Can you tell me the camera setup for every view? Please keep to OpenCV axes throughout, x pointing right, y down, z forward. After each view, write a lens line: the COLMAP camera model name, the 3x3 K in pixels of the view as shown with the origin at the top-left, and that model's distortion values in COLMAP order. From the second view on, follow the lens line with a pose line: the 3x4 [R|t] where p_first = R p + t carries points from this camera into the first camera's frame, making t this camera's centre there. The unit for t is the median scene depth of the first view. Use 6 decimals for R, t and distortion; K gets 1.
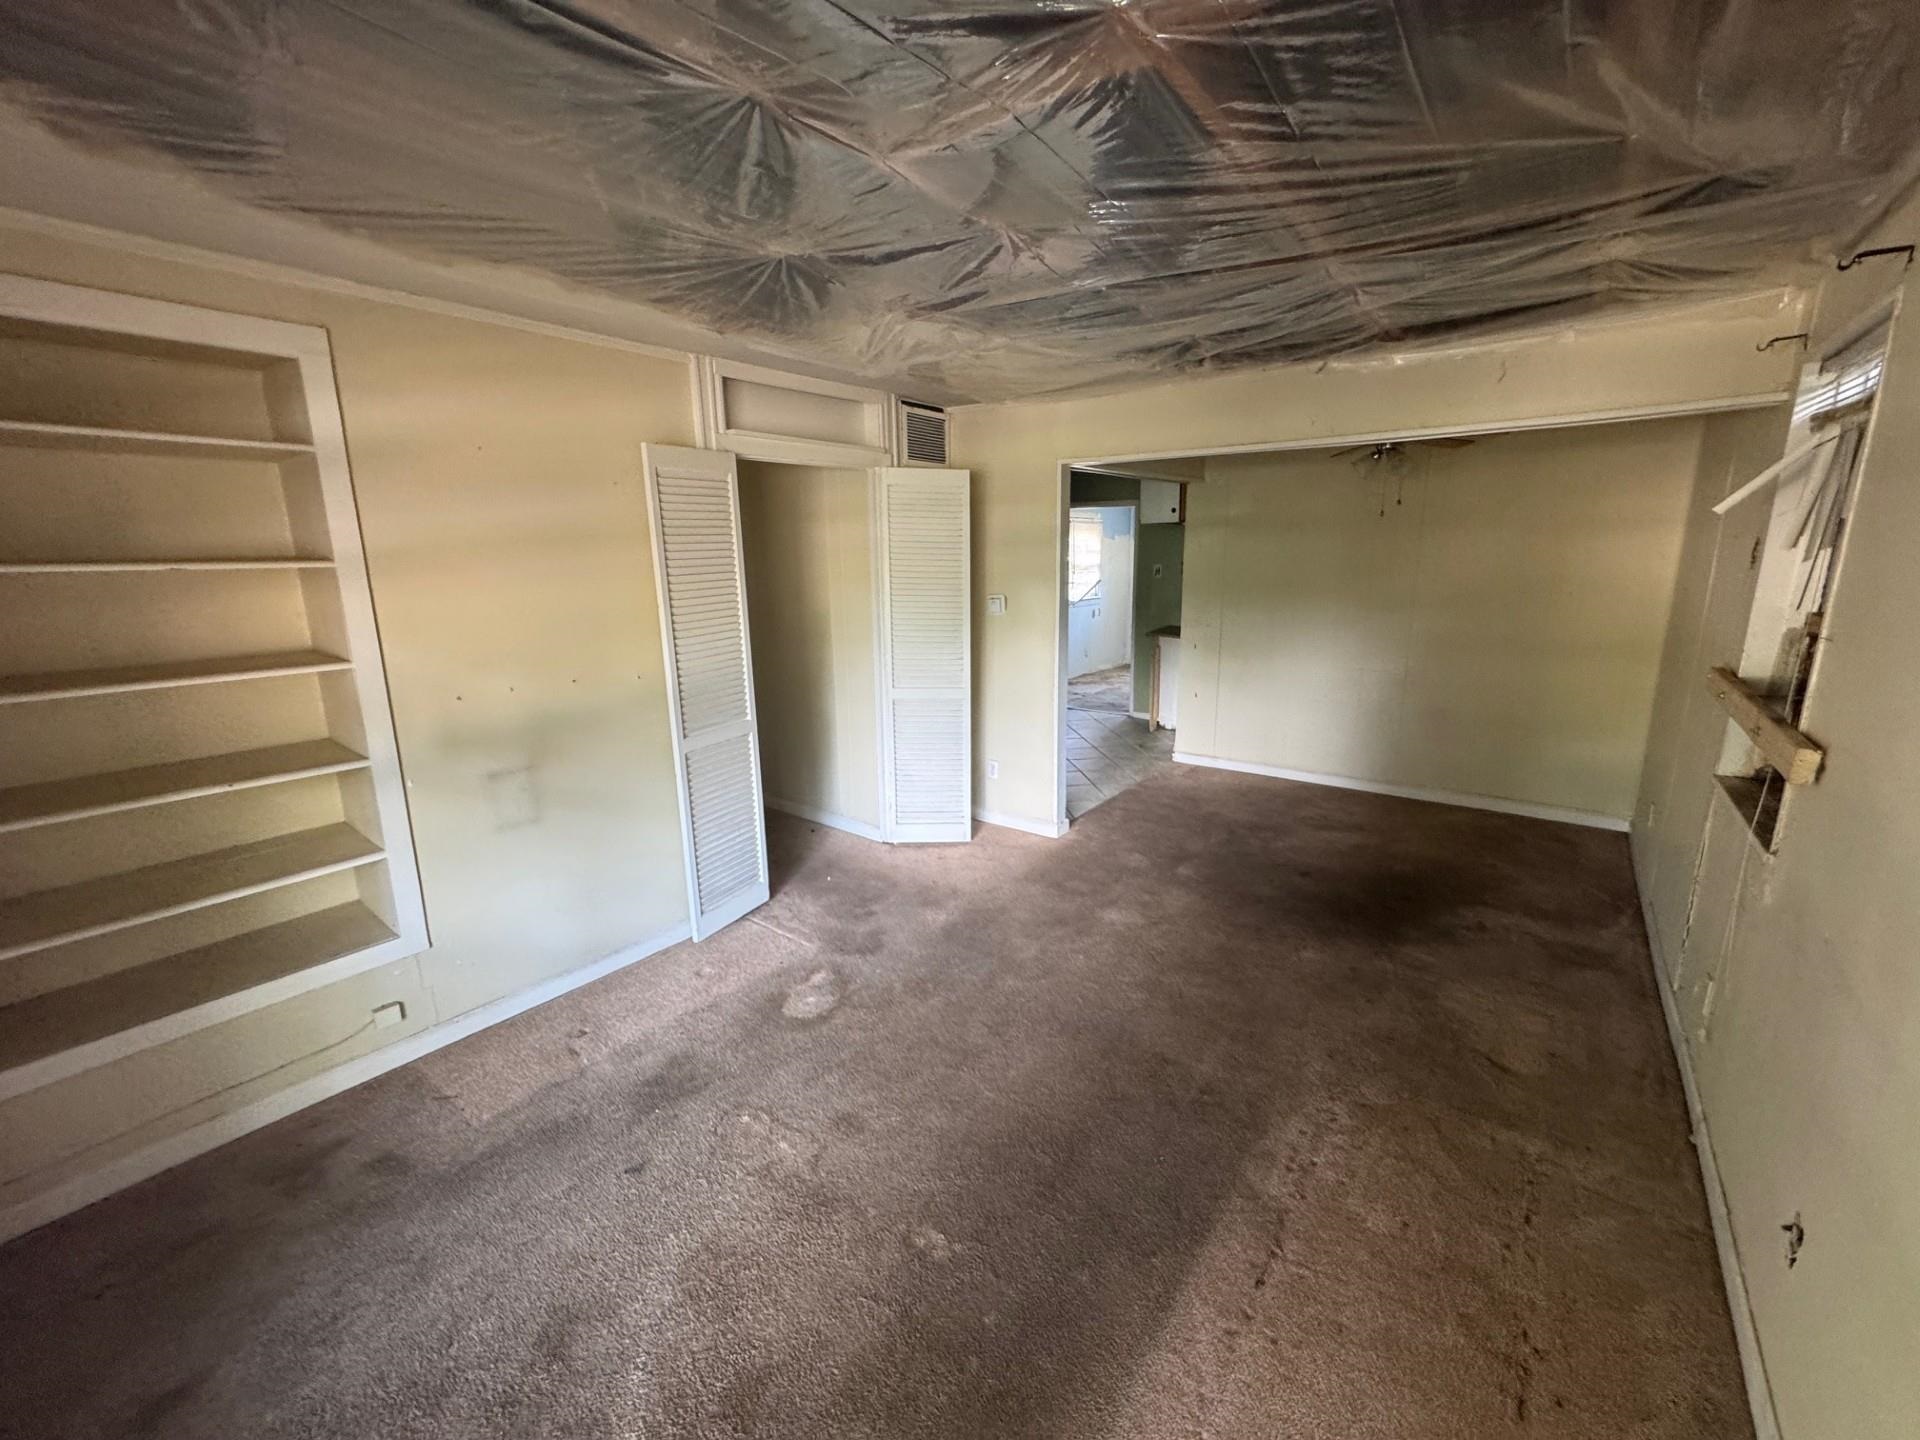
lens RADIAL K [[770.3, 0, 958.5], [0, 770.3, 723.0], [0, 0, 1]] dist [-0.001584, 0.000093]
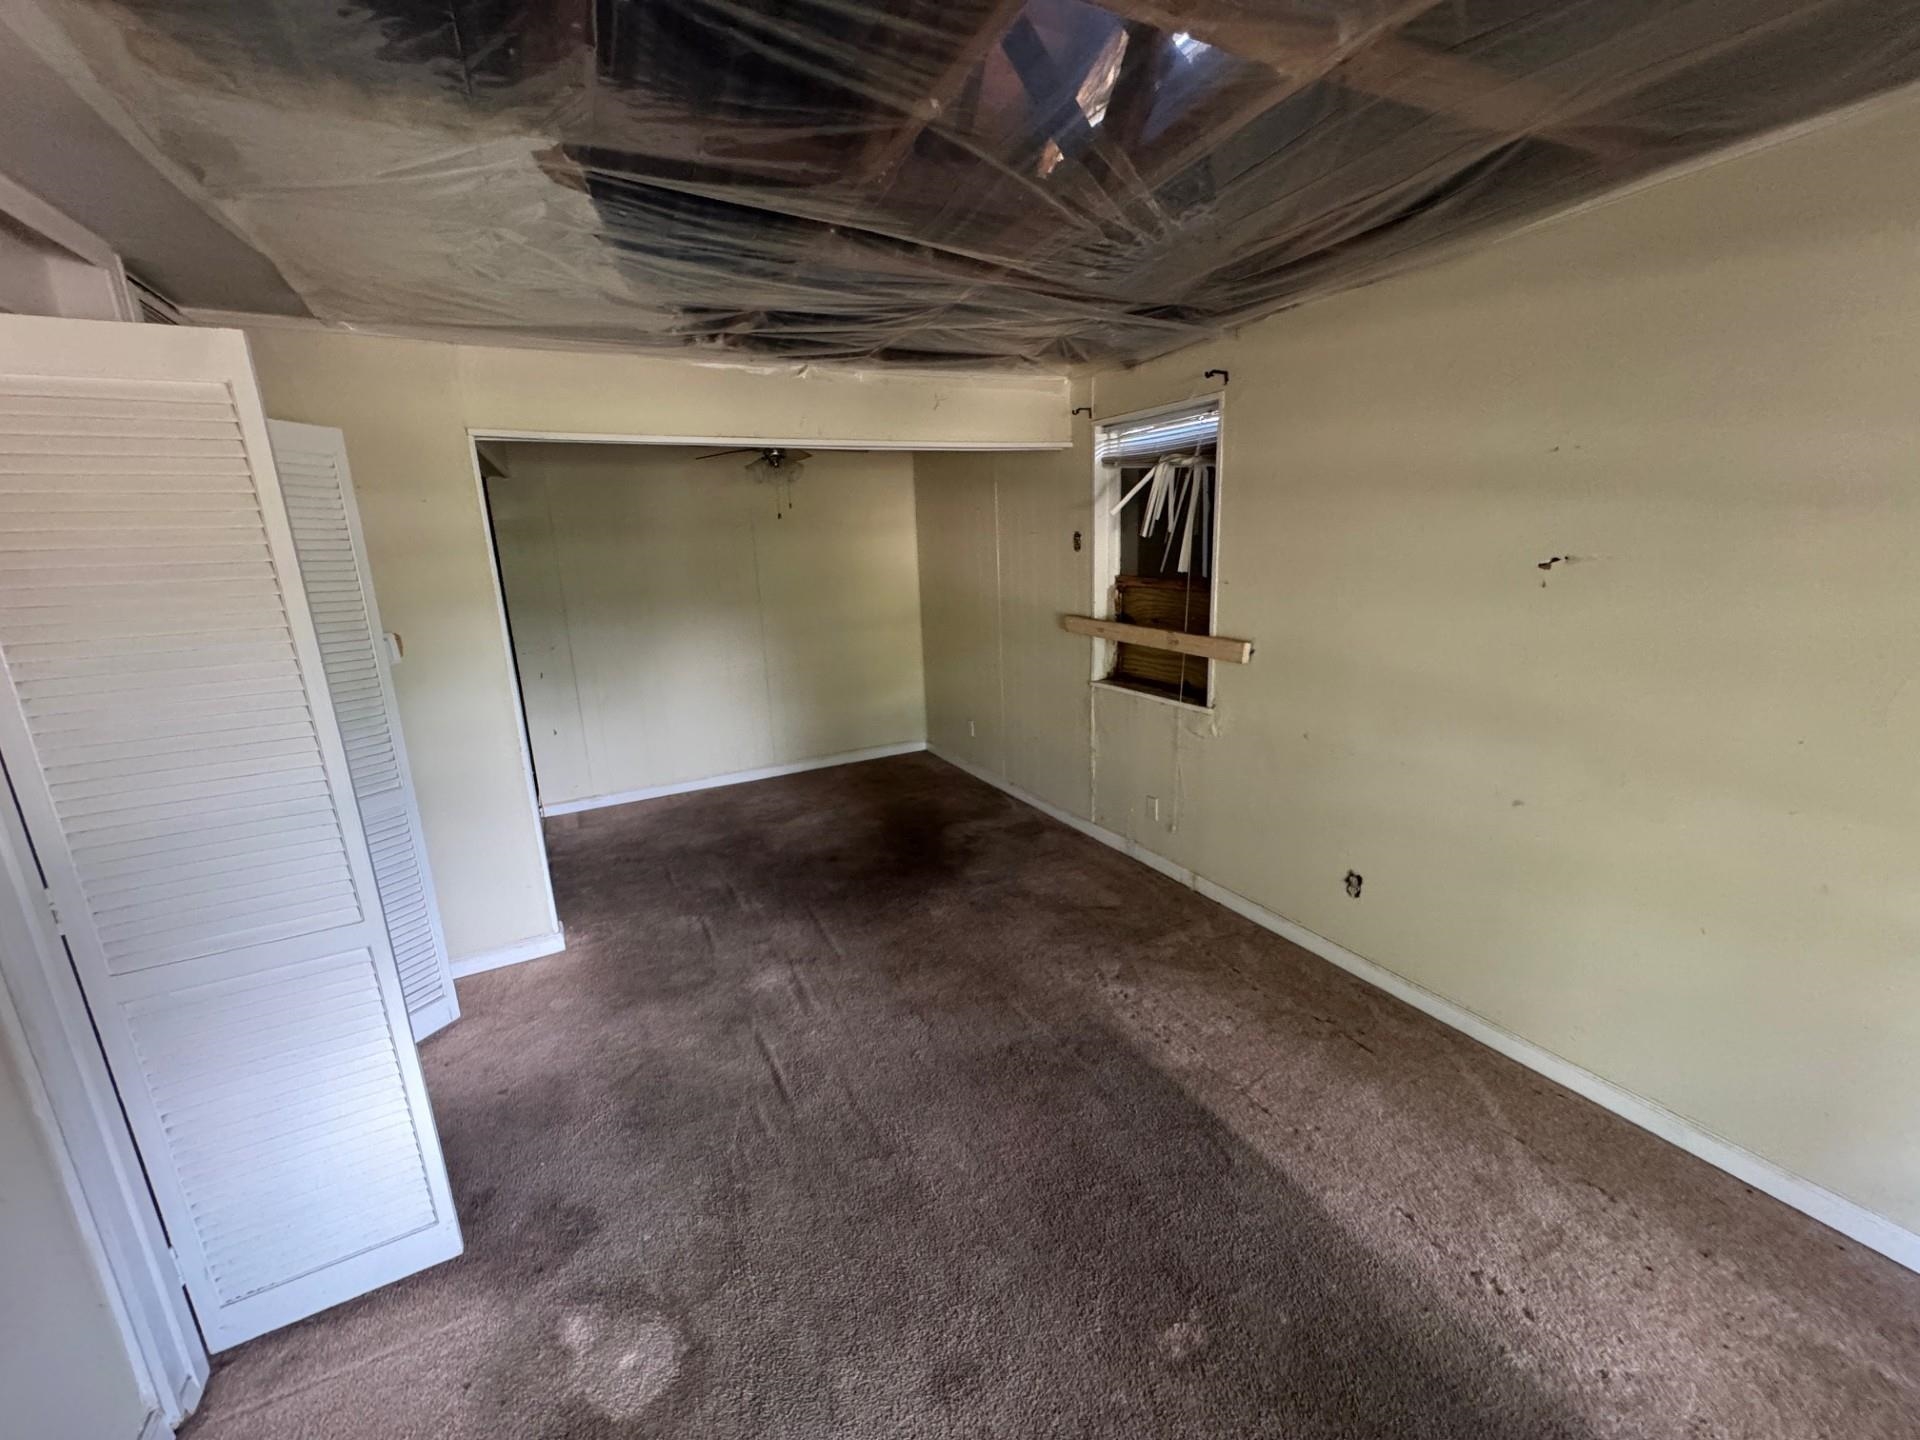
lens RADIAL K [[770.3, 0, 965.3], [0, 770.3, 716.9], [0, 0, 1]] dist [-0.001584, 0.000093]
pose [[0.416951, -0.208773, 0.884627, -0.440687], [0.230908, 0.965663, 0.119064, -0.089224], [-0.879109, 0.154624, 0.450842, 0.424017]]
